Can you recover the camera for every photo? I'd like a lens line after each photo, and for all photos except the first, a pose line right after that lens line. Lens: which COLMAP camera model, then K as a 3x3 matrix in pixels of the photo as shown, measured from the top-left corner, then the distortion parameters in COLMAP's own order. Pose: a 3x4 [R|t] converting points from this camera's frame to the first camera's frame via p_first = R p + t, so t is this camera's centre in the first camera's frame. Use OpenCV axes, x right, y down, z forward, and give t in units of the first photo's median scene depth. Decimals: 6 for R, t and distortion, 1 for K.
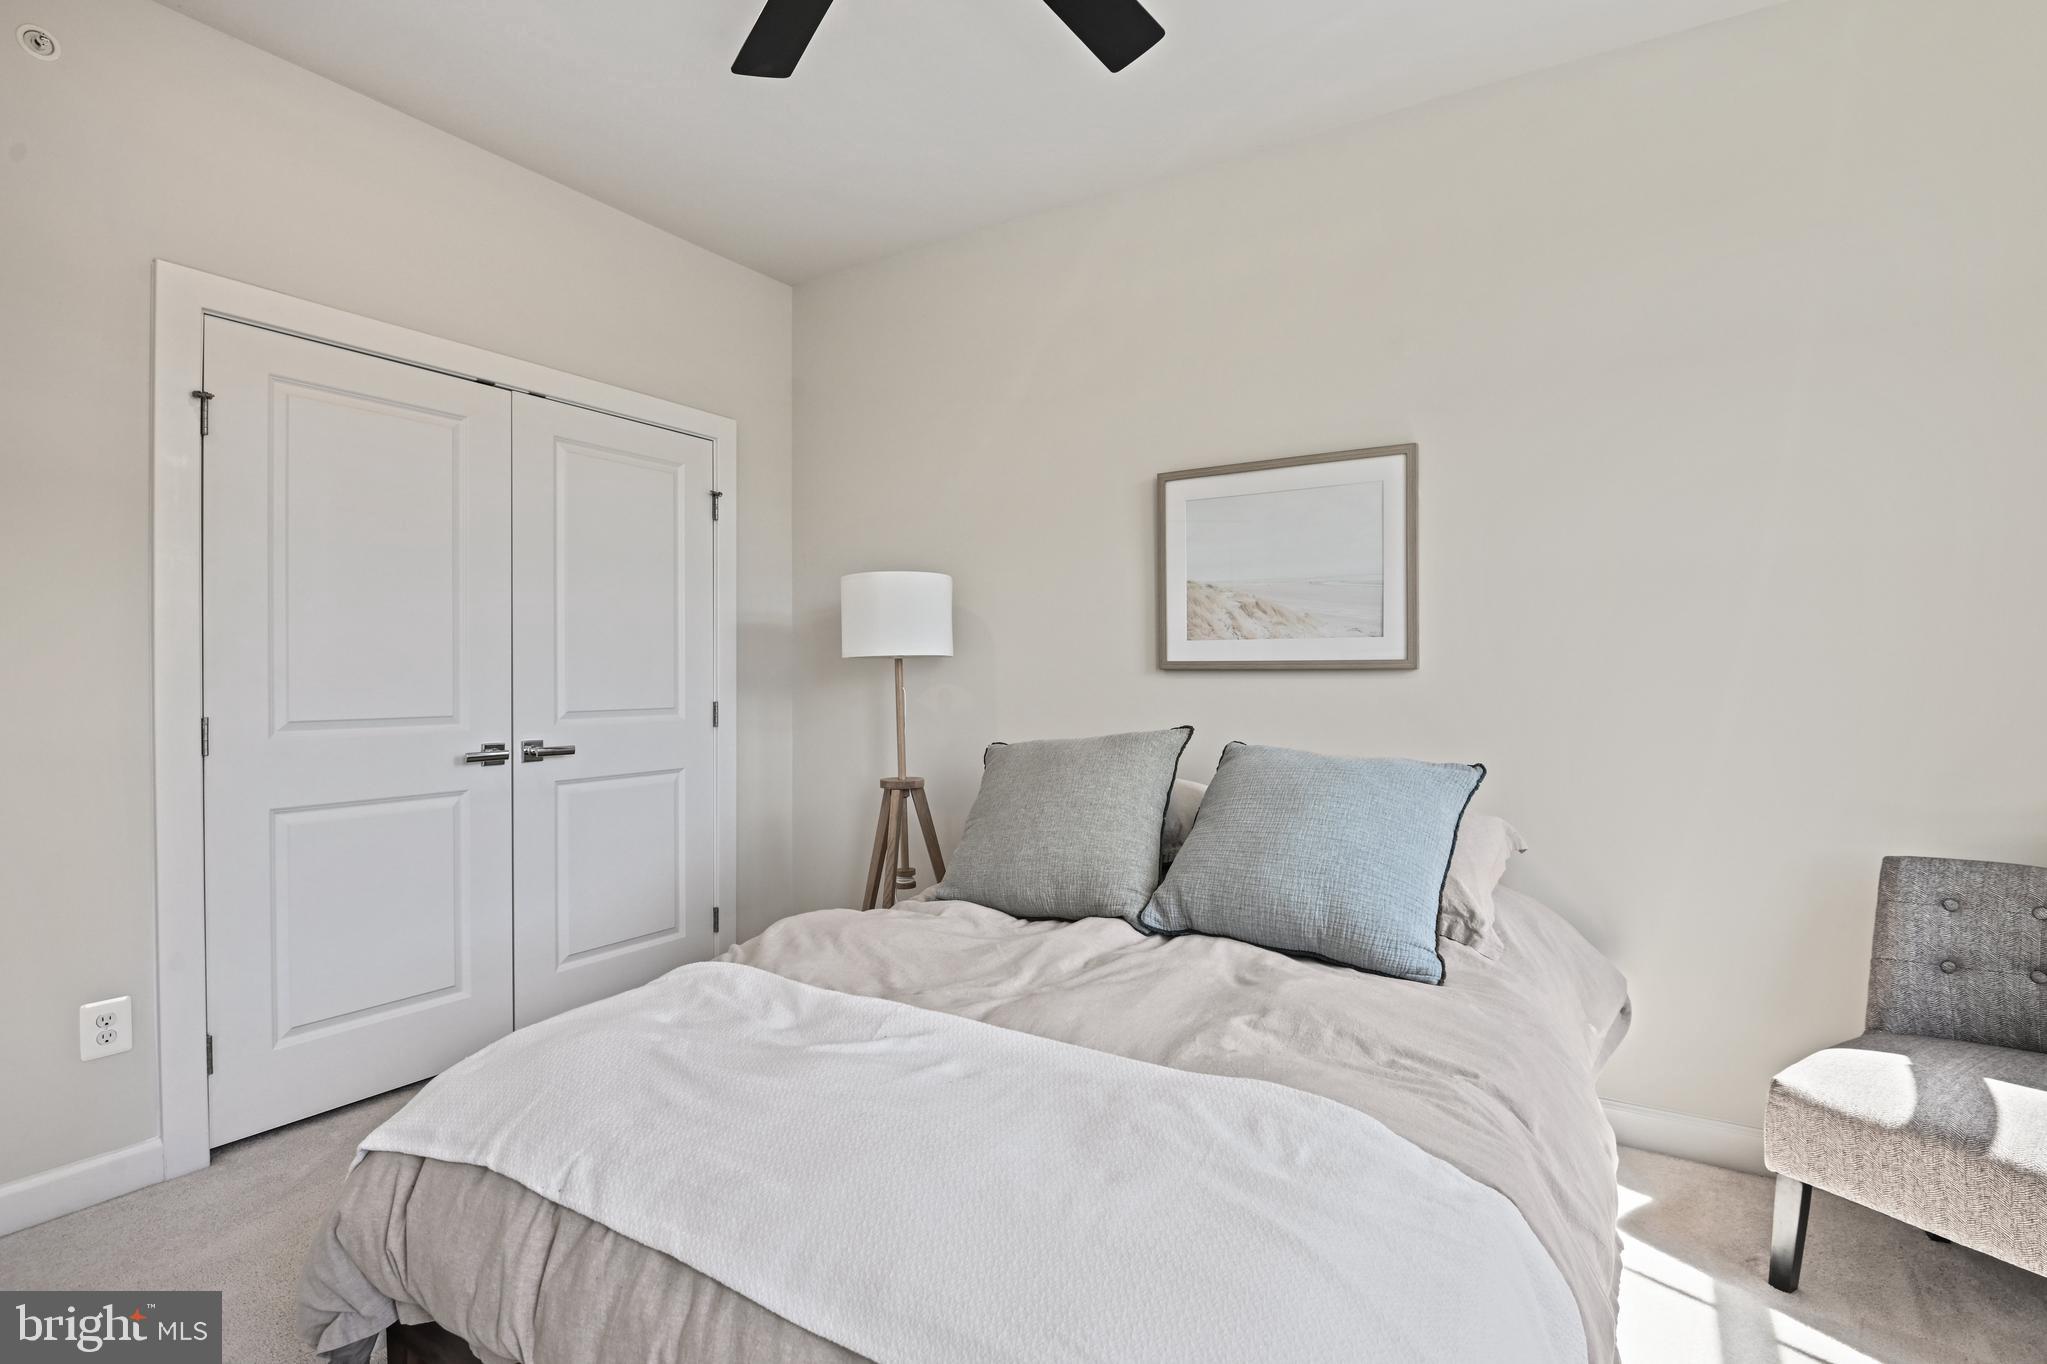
lens RADIAL K [[956.0, 0, 1030.4], [0, 956.0, 679.4], [0, 0, 1]] dist [-0.008365, -0.007256]
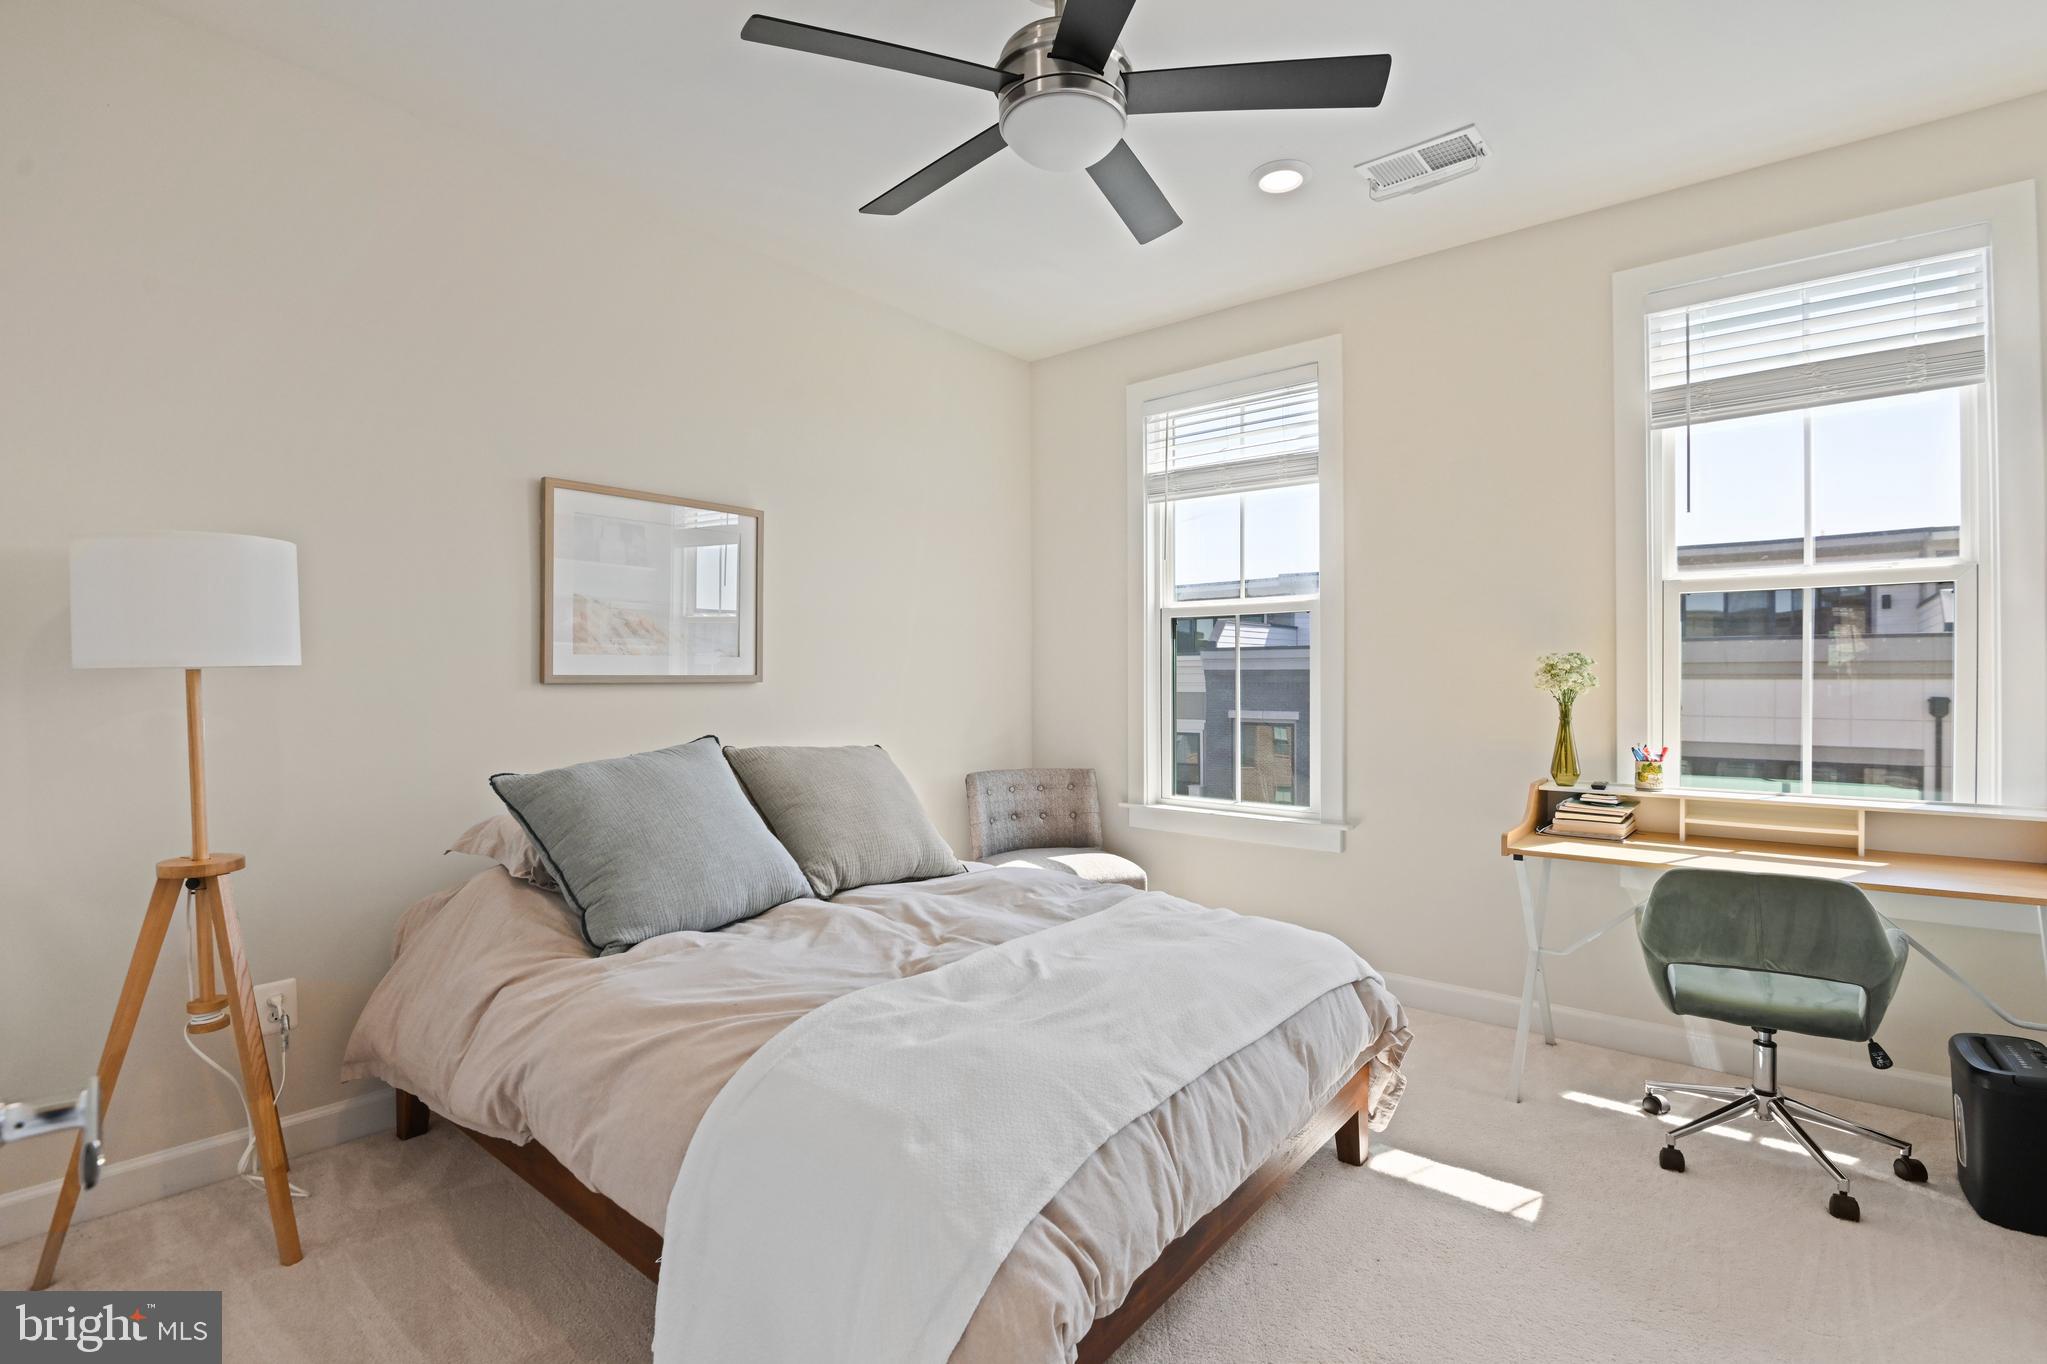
lens RADIAL K [[956.0, 0, 1021.2], [0, 956.0, 676.8], [0, 0, 1]] dist [-0.008365, -0.007256]
pose [[0.126391, -0.001245, 0.991980, -0.860855], [0.008688, 0.999962, 0.000148, -0.016113], [-0.991942, 0.008600, 0.126397, 0.482778]]
